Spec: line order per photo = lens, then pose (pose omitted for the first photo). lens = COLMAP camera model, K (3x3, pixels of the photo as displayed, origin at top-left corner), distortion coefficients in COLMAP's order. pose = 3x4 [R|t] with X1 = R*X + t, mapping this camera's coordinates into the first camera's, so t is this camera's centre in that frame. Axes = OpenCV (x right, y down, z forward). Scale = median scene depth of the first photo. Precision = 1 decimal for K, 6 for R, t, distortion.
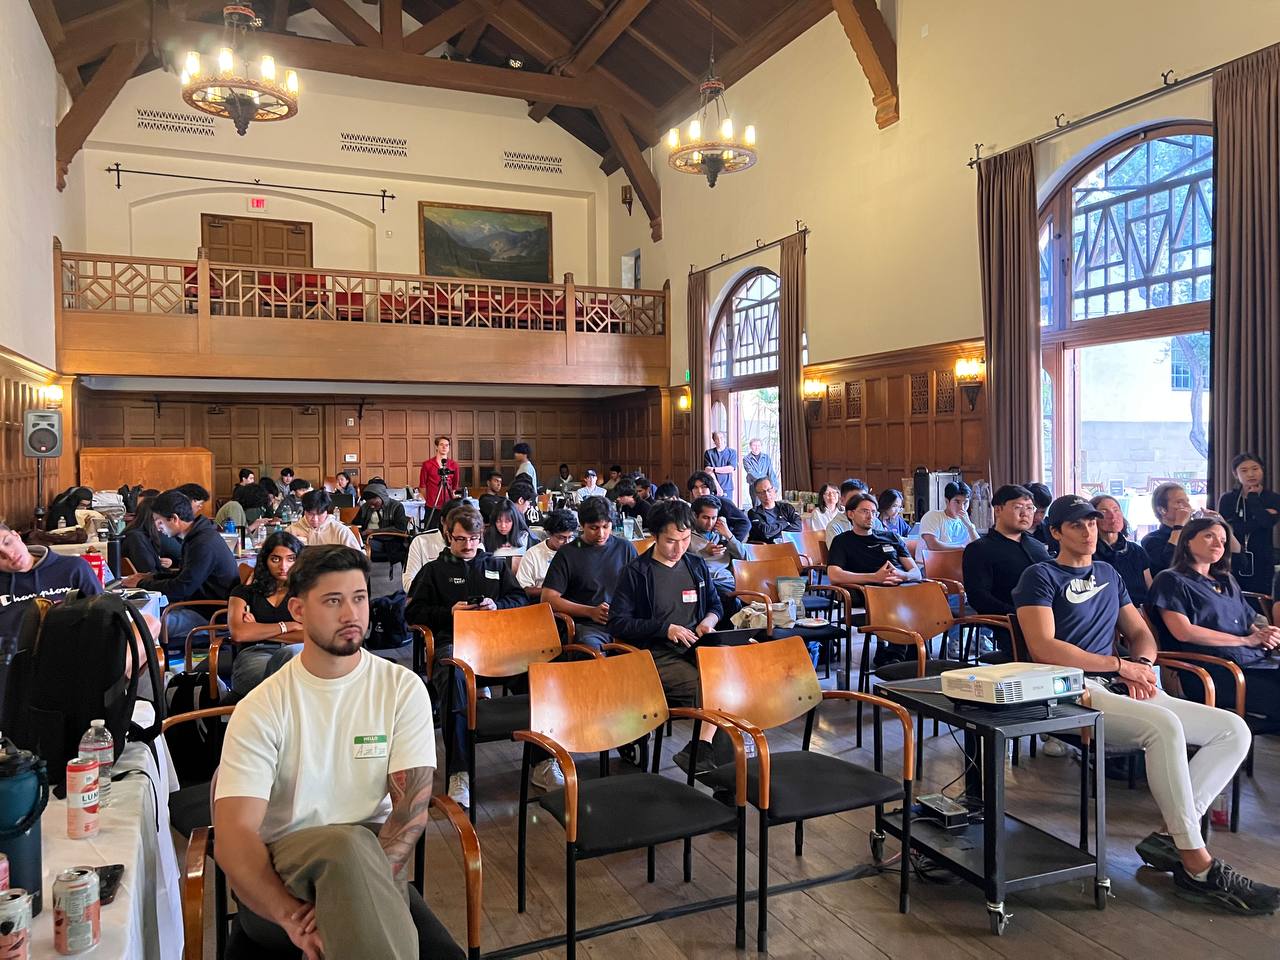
lens RADIAL K [[955.8, 0, 642.0], [0, 955.8, 481.0], [0, 0, 1]] dist [0.031170, -0.029572]
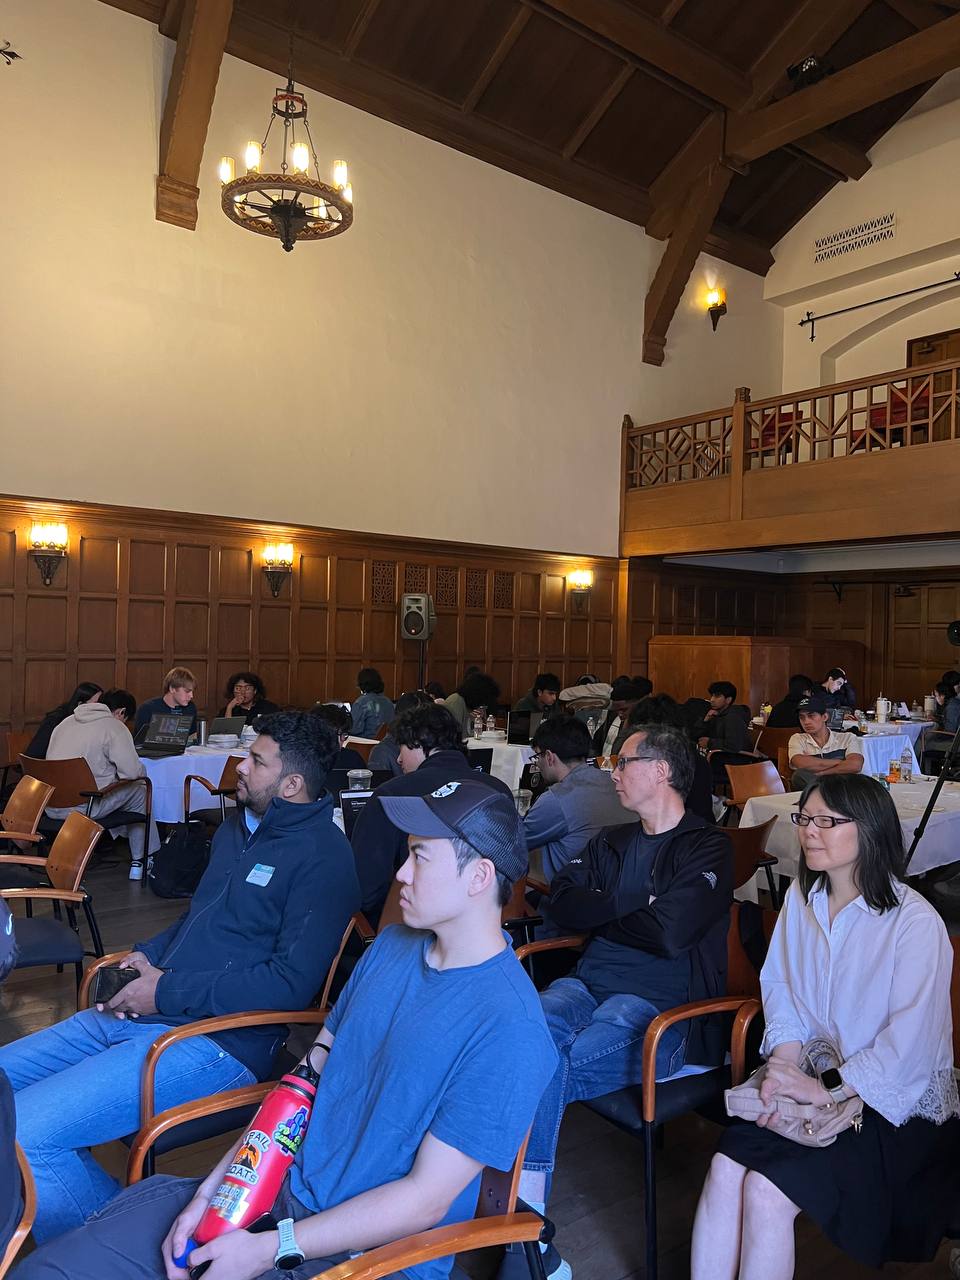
lens RADIAL K [[955.8, 0, 478.7], [0, 955.8, 643.4], [0, 0, 1]] dist [0.031170, -0.029572]
pose [[0.254339, 0.018999, -0.966928, 0.265062], [-0.055192, 0.998463, 0.005101, -0.021537], [0.965539, 0.052069, 0.254997, 0.589781]]
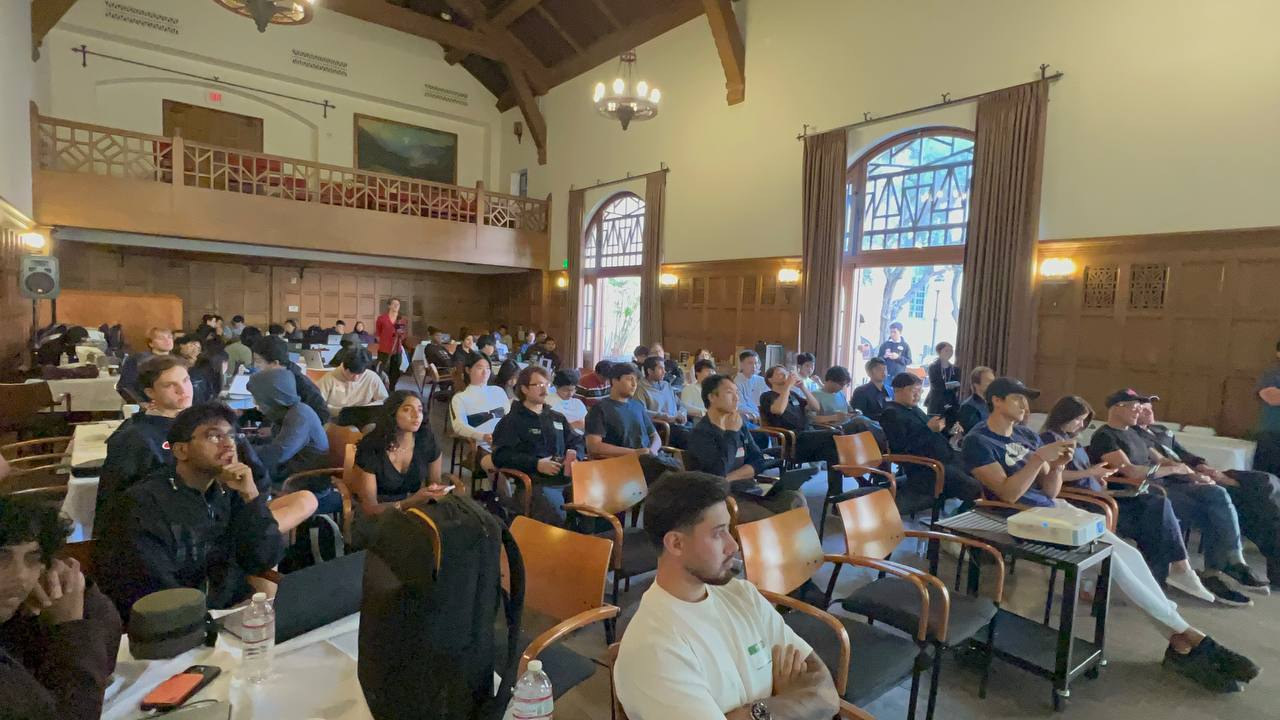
lens RADIAL K [[642.1, 0, 637.2], [0, 642.1, 363.2], [0, 0, 1]] dist [-0.003121, 0.003447]
pose [[0.964692, 0.033427, 0.261252, -0.102649], [-0.045129, 0.998223, 0.038923, -0.006891], [-0.259487, -0.049339, 0.964486, 0.065962]]
